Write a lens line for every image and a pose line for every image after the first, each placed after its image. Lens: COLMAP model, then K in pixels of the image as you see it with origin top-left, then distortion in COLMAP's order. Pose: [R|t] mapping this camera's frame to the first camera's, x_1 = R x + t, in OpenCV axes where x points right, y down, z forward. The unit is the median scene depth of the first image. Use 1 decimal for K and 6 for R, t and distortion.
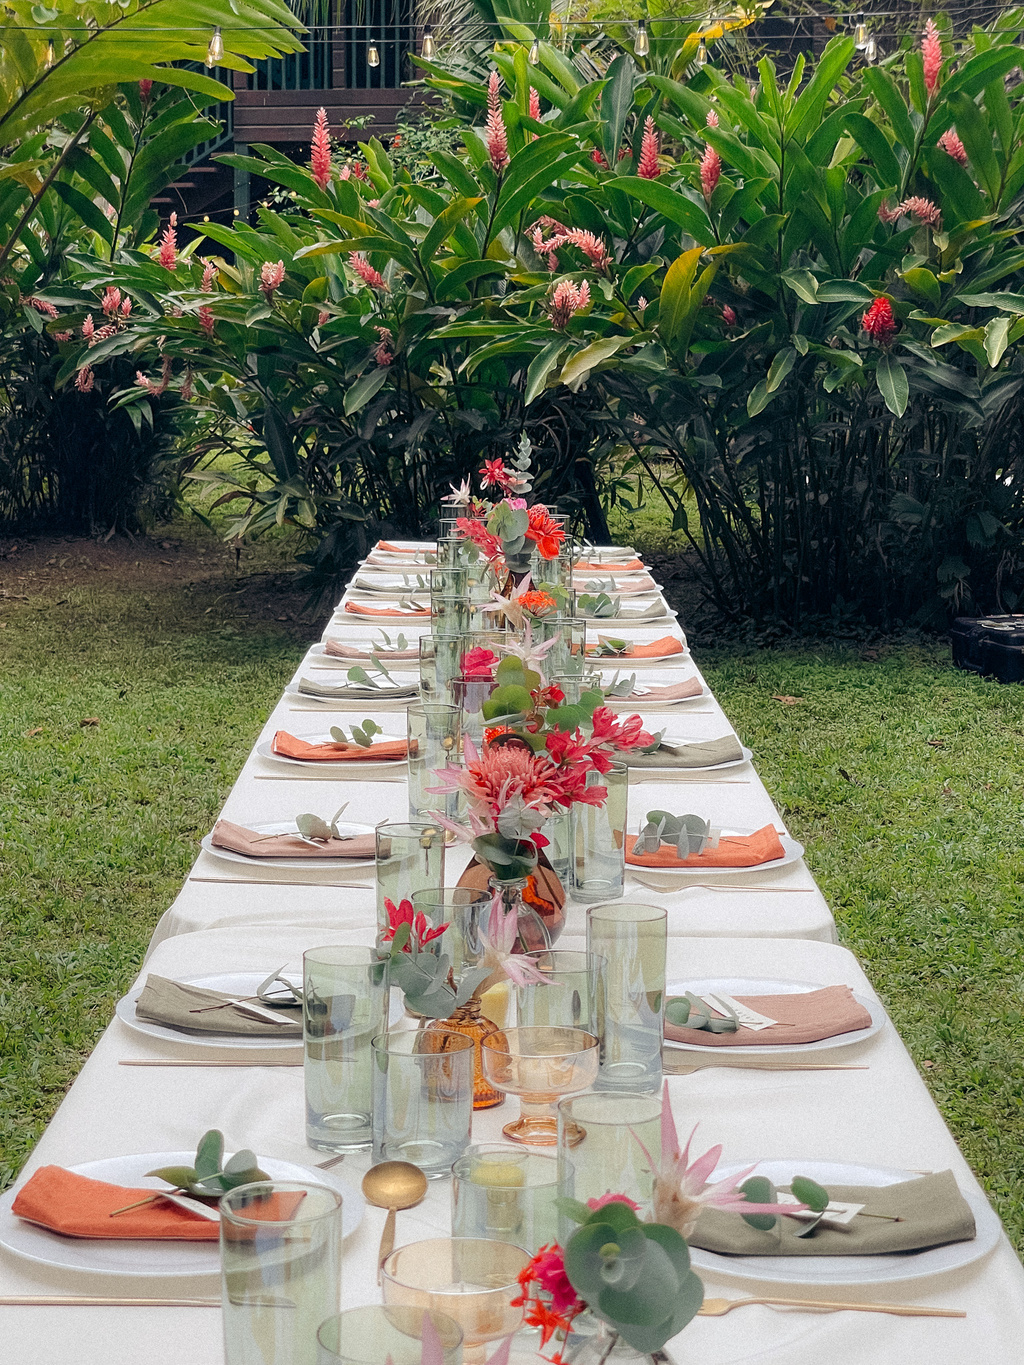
lens RADIAL K [[2548.9, 0, 512.0], [0, 2548.9, 682.5], [0, 0, 1]] dist [0.003105, 0.009386]
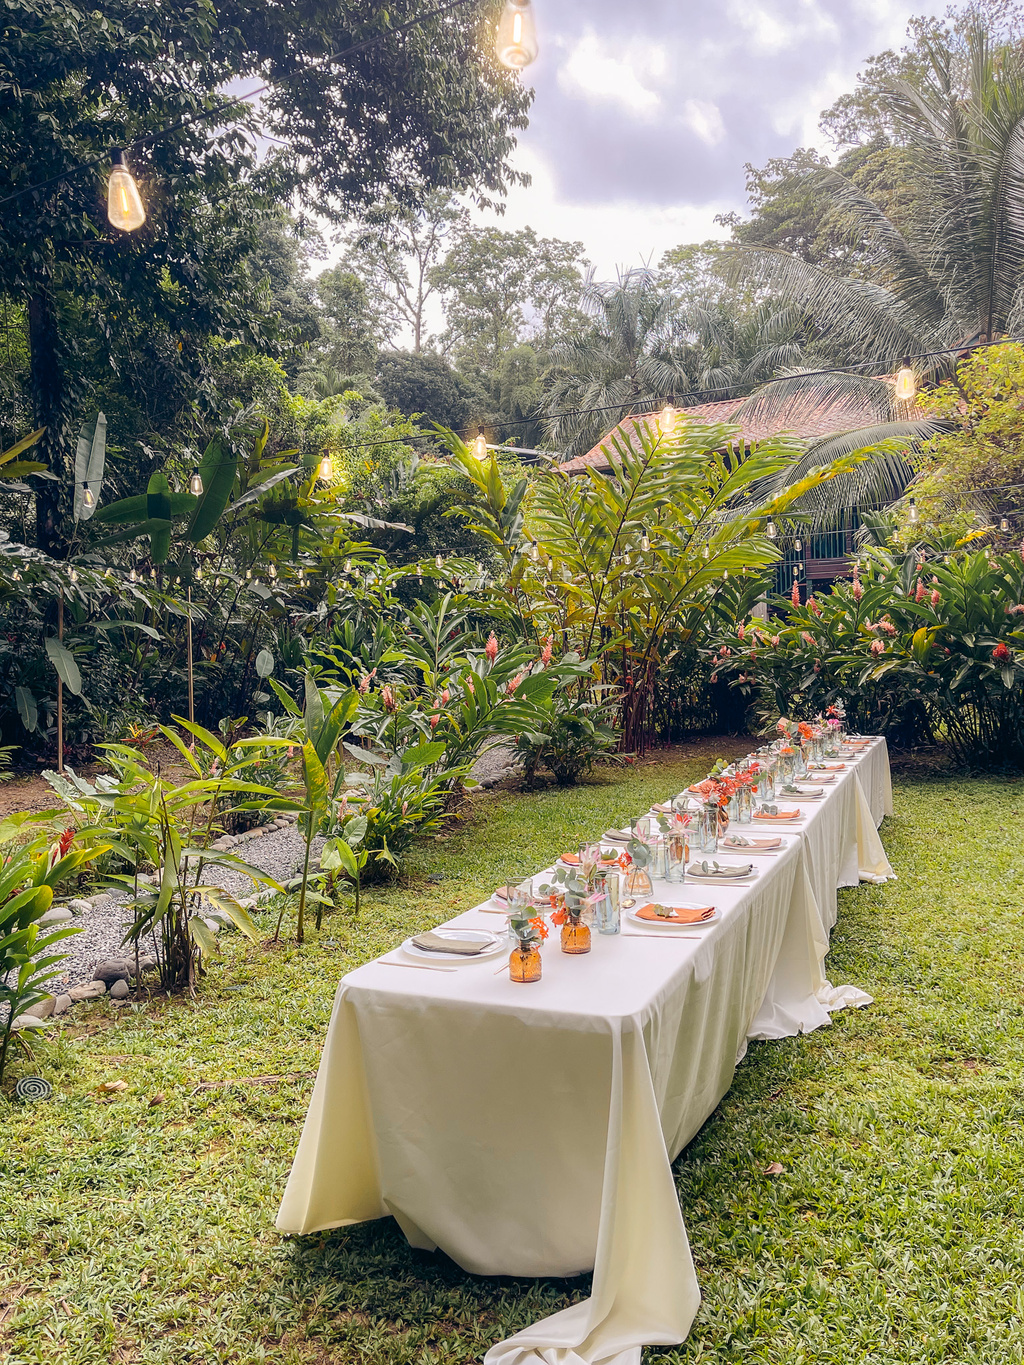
lens RADIAL K [[1017.1, 0, 512.0], [0, 1017.1, 682.5], [0, 0, 1]] dist [-0.004834, -0.004122]
pose [[0.921039, -0.016464, -0.389122, 0.075688], [-0.026703, 0.994086, -0.105266, 0.011536], [0.388553, 0.107345, 0.915152, -0.133944]]
